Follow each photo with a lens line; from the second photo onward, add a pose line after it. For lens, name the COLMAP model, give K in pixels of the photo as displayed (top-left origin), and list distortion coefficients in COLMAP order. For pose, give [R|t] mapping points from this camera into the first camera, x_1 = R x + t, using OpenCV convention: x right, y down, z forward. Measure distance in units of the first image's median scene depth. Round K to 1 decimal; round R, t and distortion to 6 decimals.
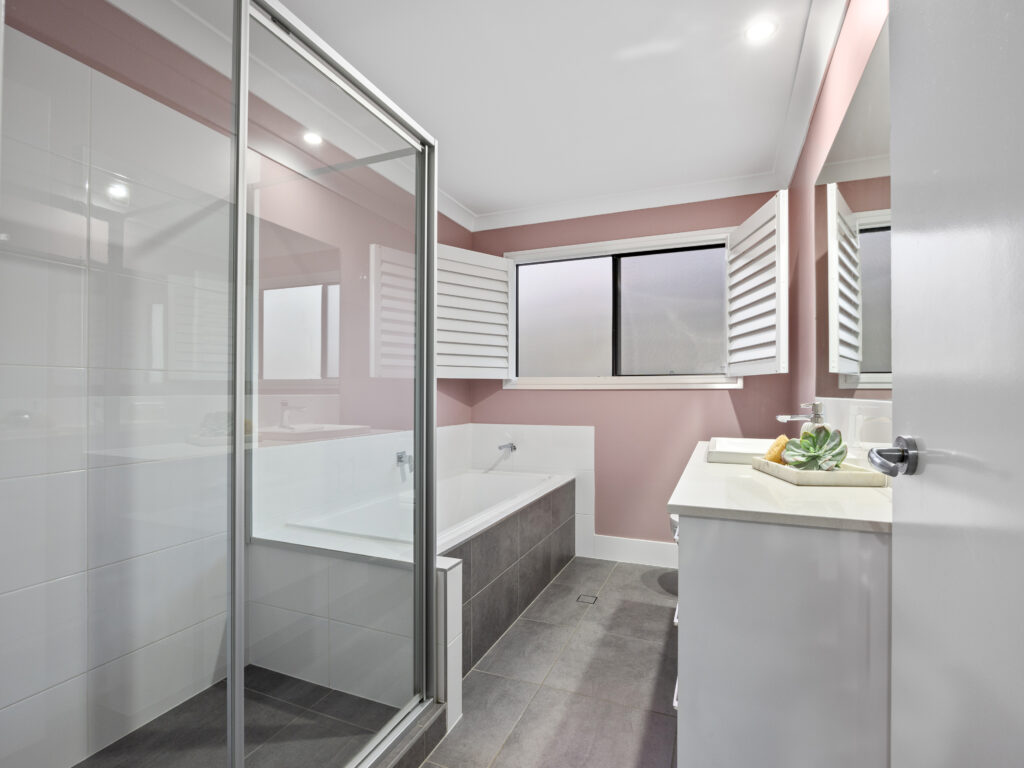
lens RADIAL K [[501.4, 0, 511.7], [0, 501.4, 384.0], [0, 0, 1]] dist [-0.000924, -0.000075]
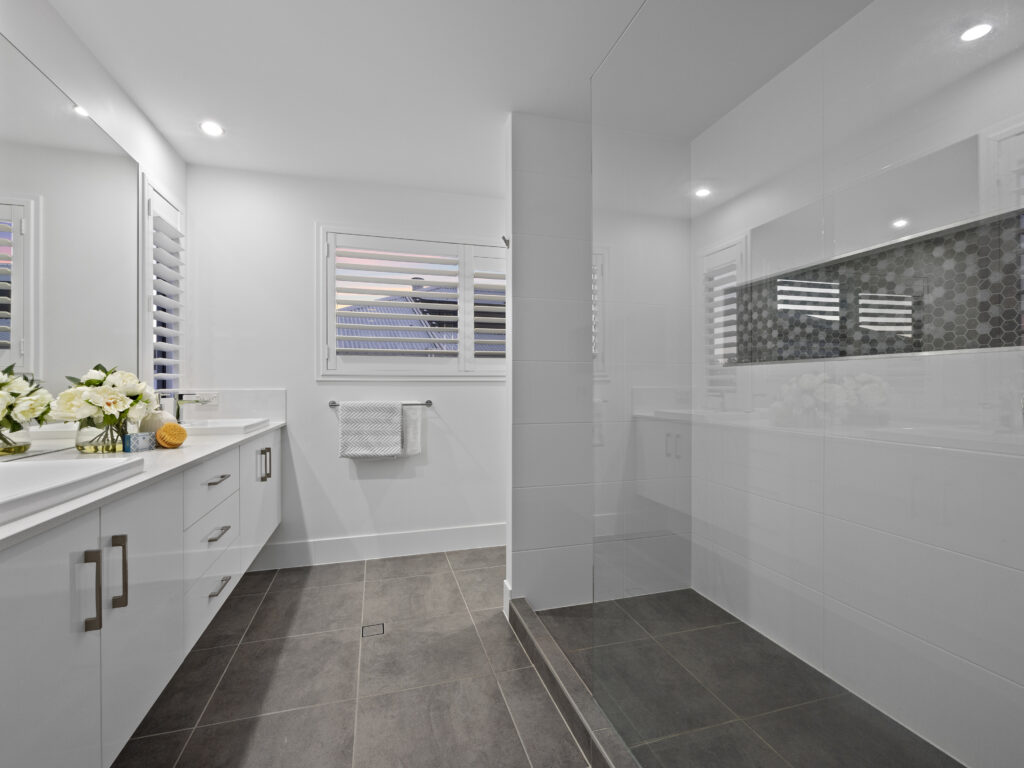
lens RADIAL K [[455.8, 0, 511.8], [0, 455.8, 386.0], [0, 0, 1]] dist [-0.002222, -0.000252]
pose [[-0.764461, -0.000229, -0.644670, 0.466859], [0.004447, 0.999974, -0.005629, 0.013349], [0.644654, -0.007170, -0.764440, 1.329052]]
